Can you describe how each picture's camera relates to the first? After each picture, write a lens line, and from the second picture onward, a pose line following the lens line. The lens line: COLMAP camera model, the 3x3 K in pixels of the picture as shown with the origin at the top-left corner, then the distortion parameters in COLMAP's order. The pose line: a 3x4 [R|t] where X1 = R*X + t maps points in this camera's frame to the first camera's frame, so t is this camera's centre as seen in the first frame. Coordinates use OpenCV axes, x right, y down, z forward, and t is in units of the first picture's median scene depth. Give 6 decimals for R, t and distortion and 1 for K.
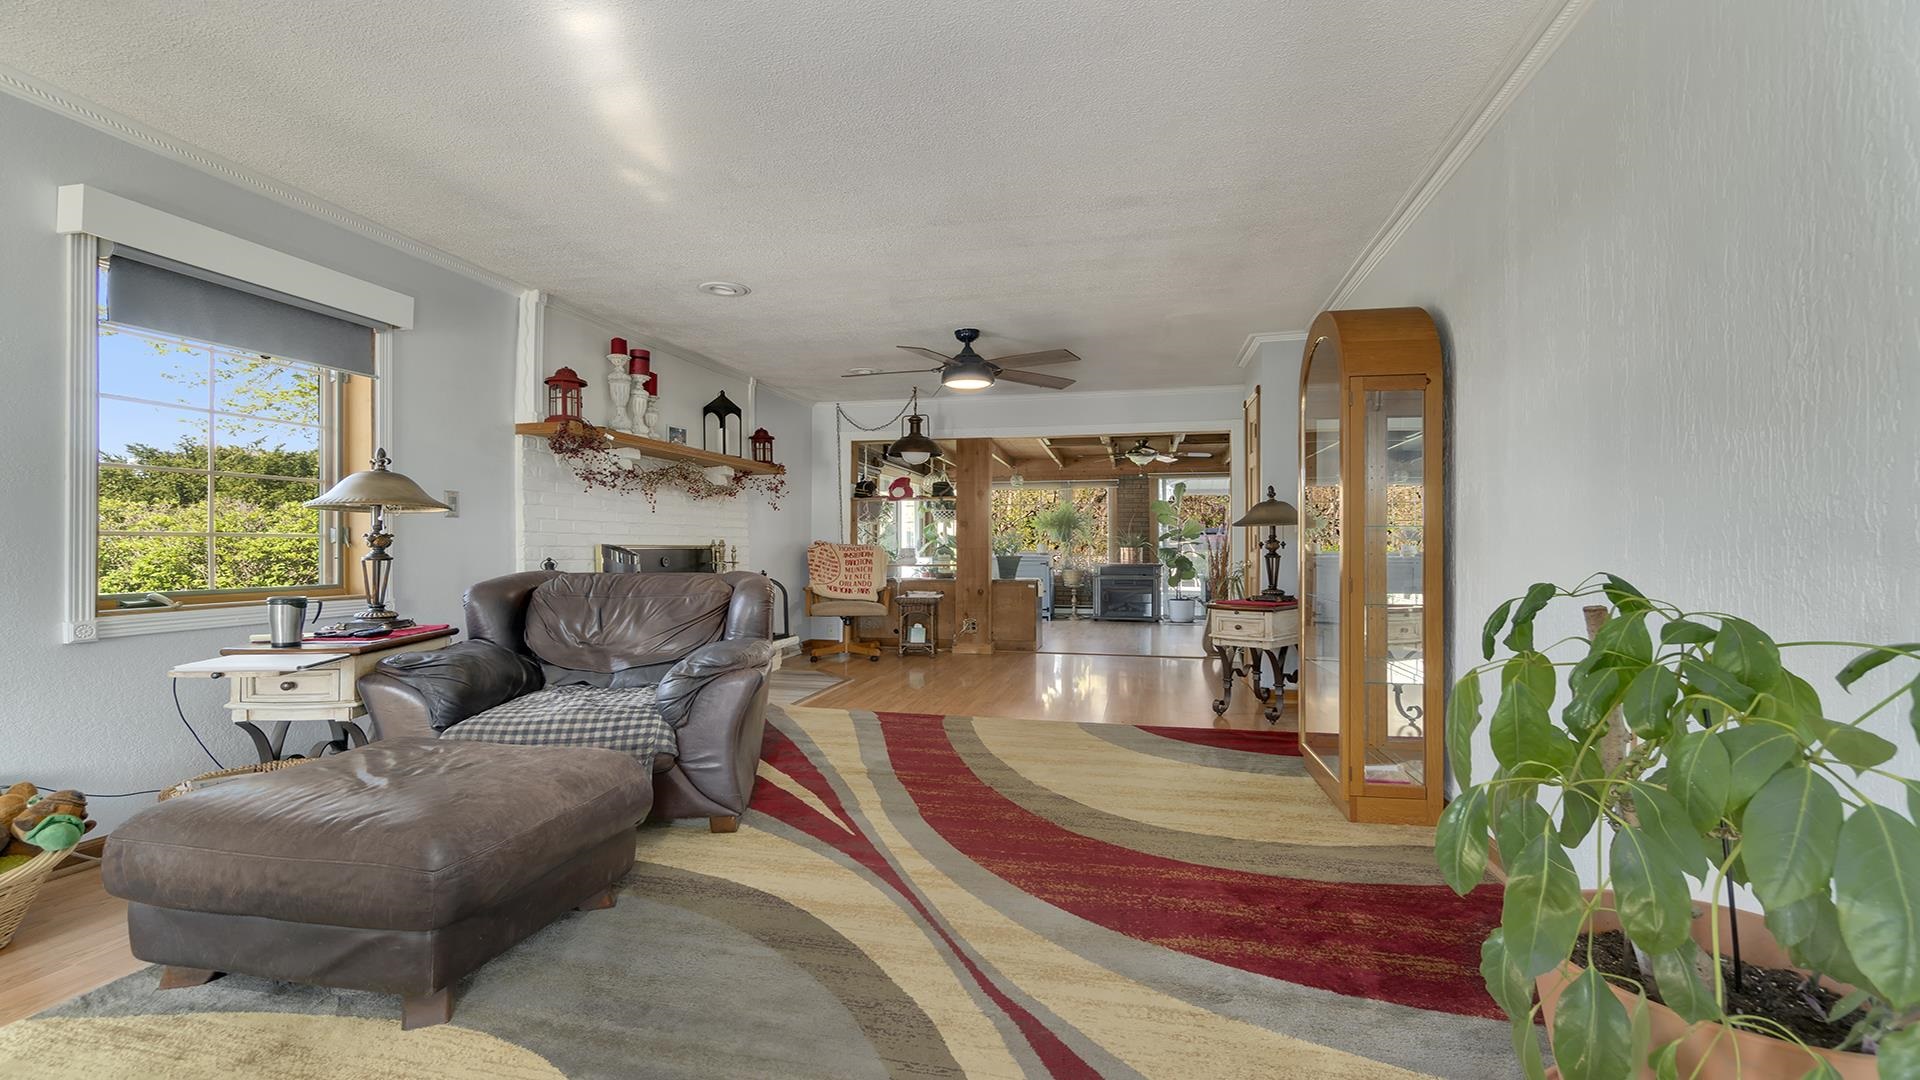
lens RADIAL K [[841.9, 0, 962.7], [0, 841.9, 546.1], [0, 0, 1]] dist [-0.003257, -0.000246]
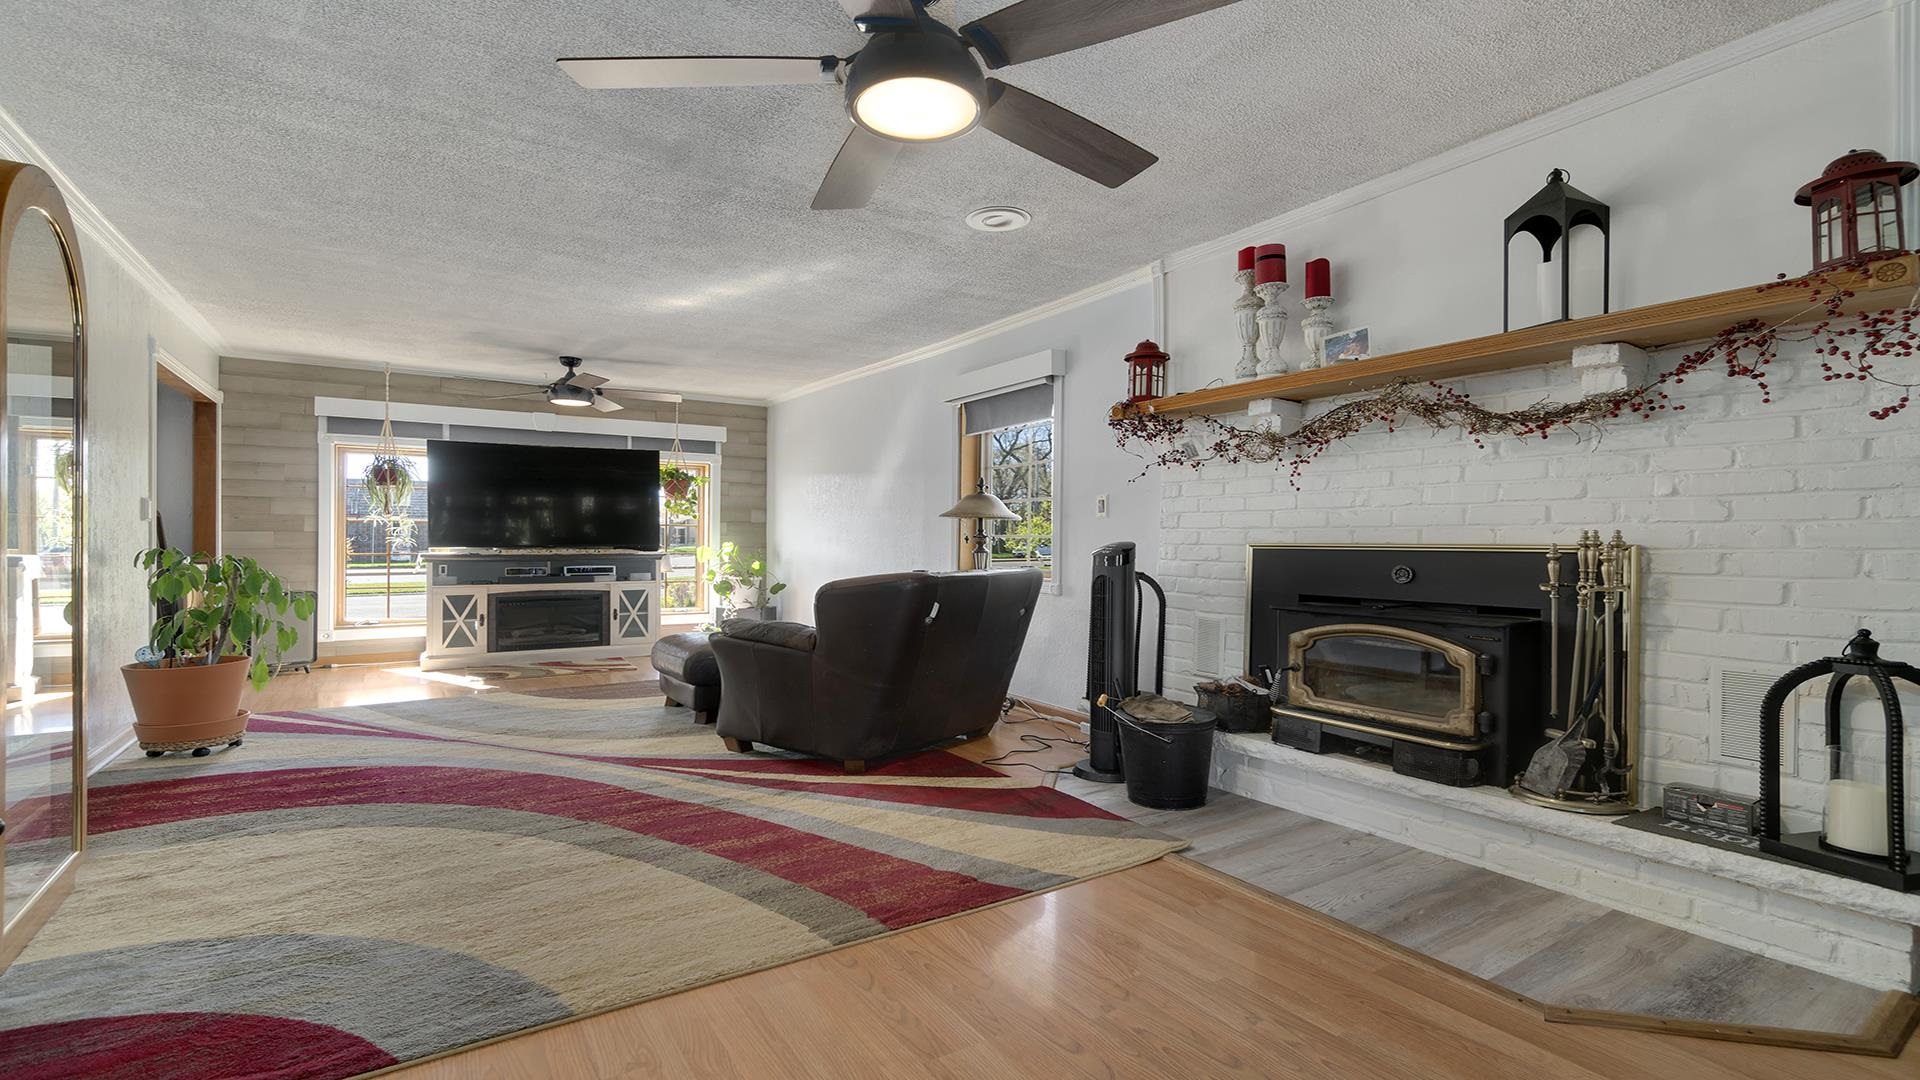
lens RADIAL K [[841.9, 0, 957.2], [0, 841.9, 537.5], [0, 0, 1]] dist [-0.003257, -0.000246]
pose [[-0.697341, 0.001752, -0.716738, 0.291786], [0.004682, 0.999987, -0.002111, -0.005532], [0.716724, -0.004828, -0.697340, 1.415476]]
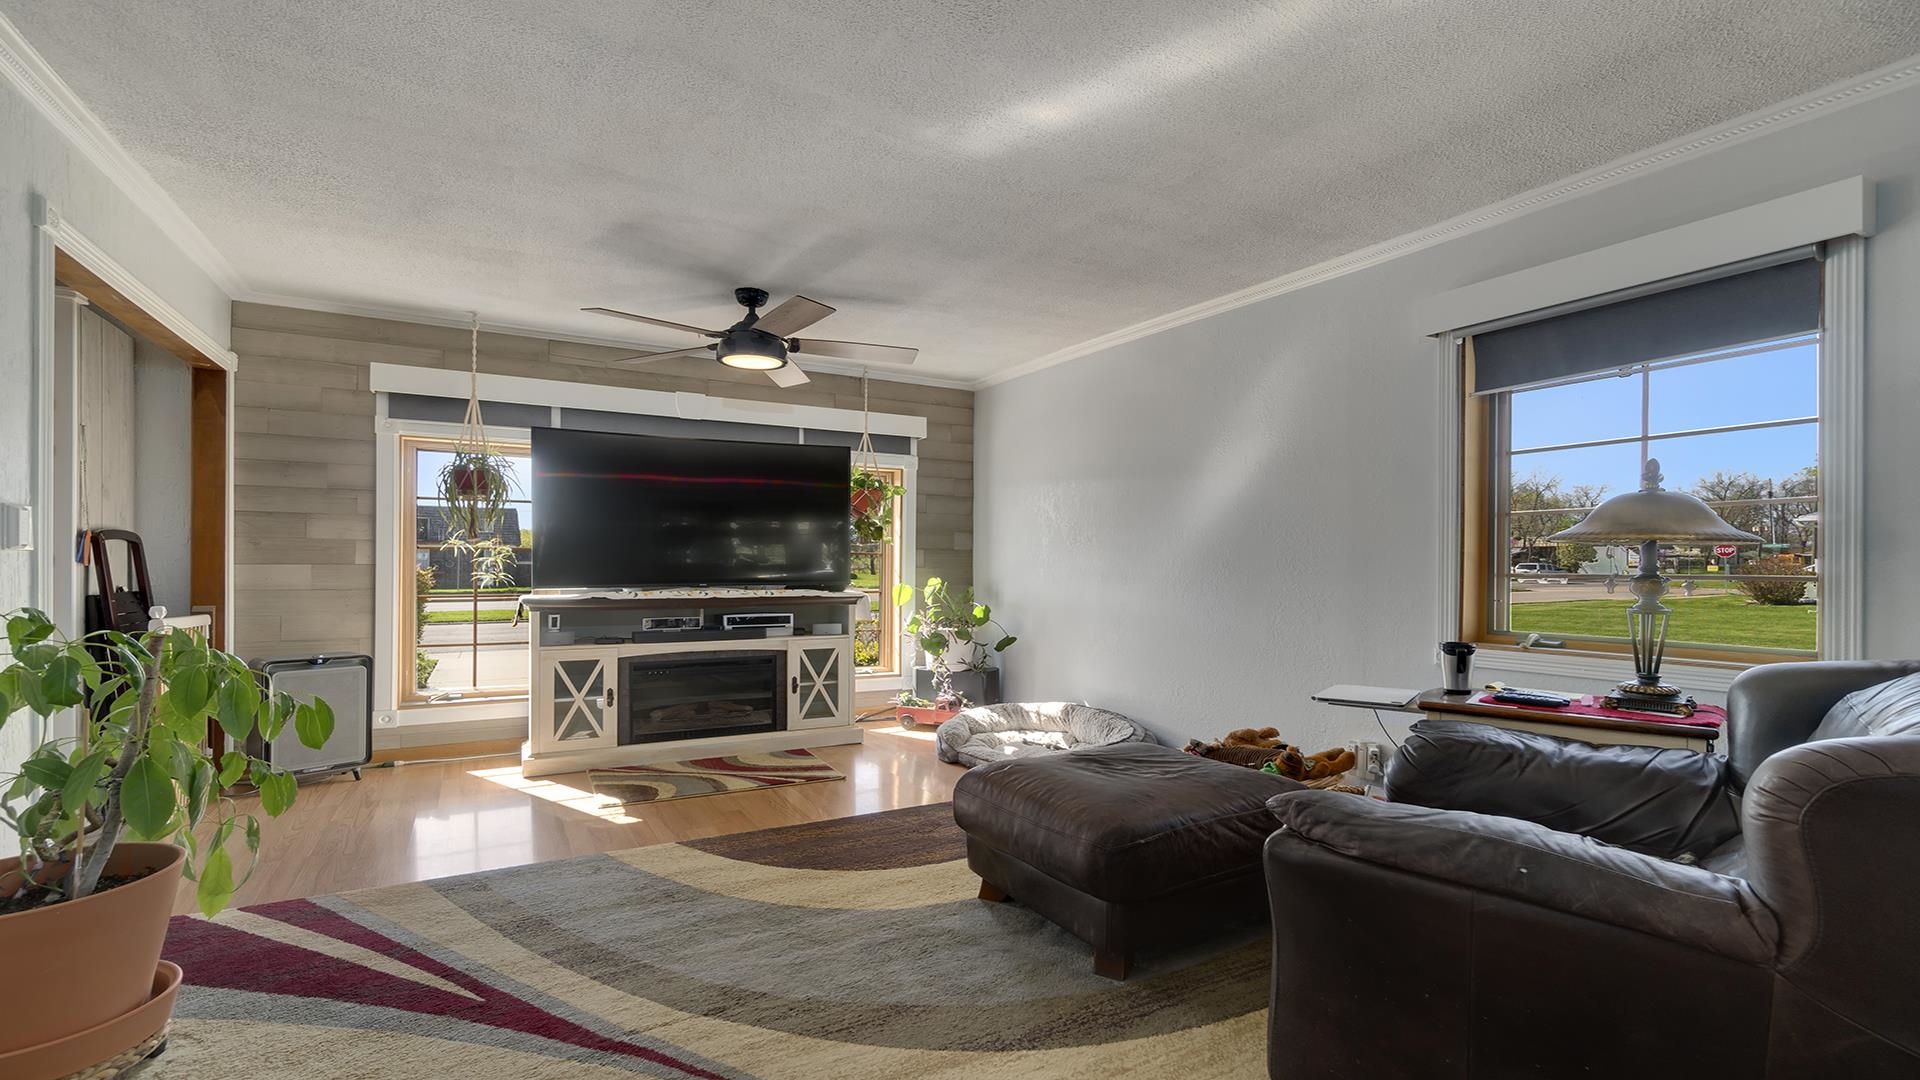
lens RADIAL K [[841.9, 0, 965.4], [0, 841.9, 561.3], [0, 0, 1]] dist [-0.003257, -0.000246]
pose [[-0.743607, -0.000146, -0.668617, 0.227514], [0.003596, 0.999985, -0.004217, -0.013165], [0.668608, -0.005540, -0.743595, 1.103630]]
